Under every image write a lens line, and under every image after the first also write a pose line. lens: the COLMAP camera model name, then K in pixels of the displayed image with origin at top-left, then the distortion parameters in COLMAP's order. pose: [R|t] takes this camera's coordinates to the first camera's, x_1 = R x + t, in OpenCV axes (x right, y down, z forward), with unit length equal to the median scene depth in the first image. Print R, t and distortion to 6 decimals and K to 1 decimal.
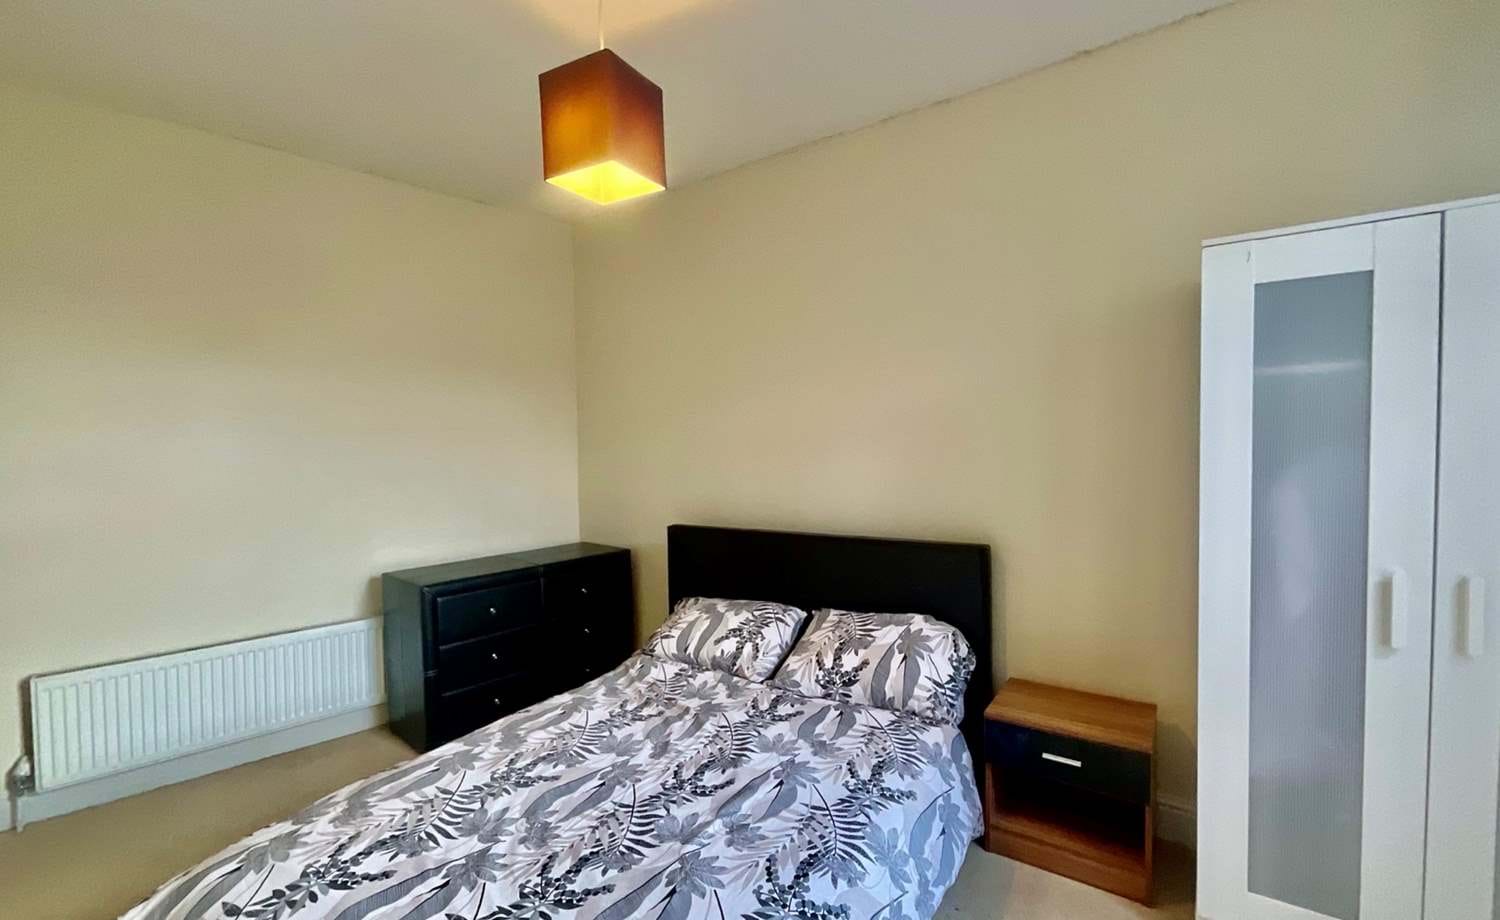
lens RADIAL K [[631.9, 0, 750.0], [0, 631.9, 460.0], [0, 0, 1]] dist [-0.017799, 0.000216]
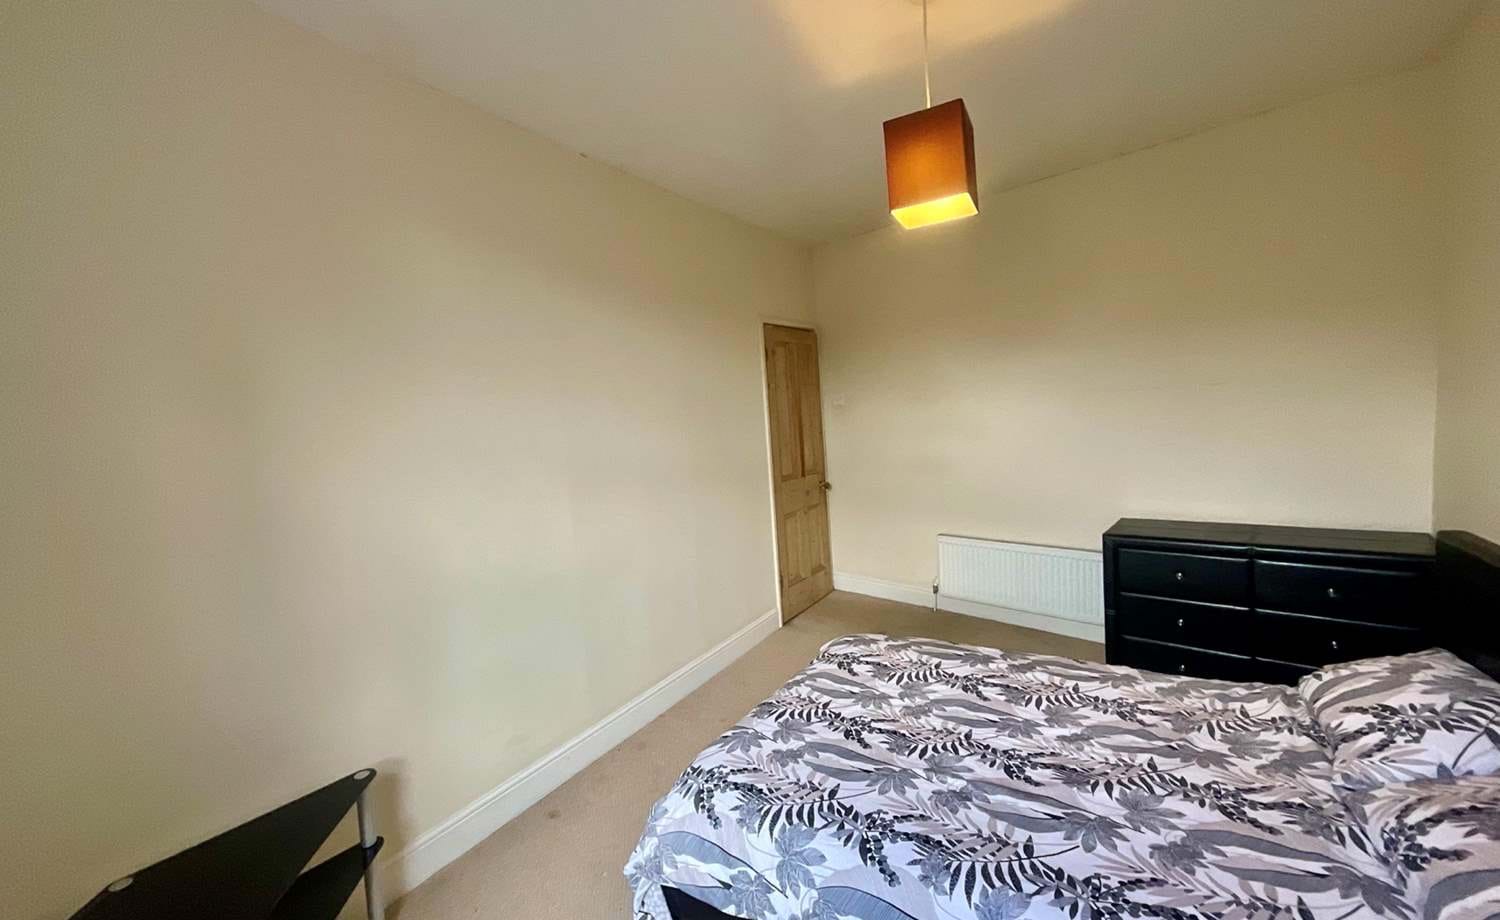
lens RADIAL K [[613.8, 0, 750.0], [0, 613.8, 460.0], [0, 0, 1]] dist [-0.002265, -0.000347]
pose [[0.018464, 0.099921, -0.994824, 0.721071], [0.030923, 0.994461, 0.100458, -0.074764], [0.999351, -0.032618, 0.015271, 0.483435]]
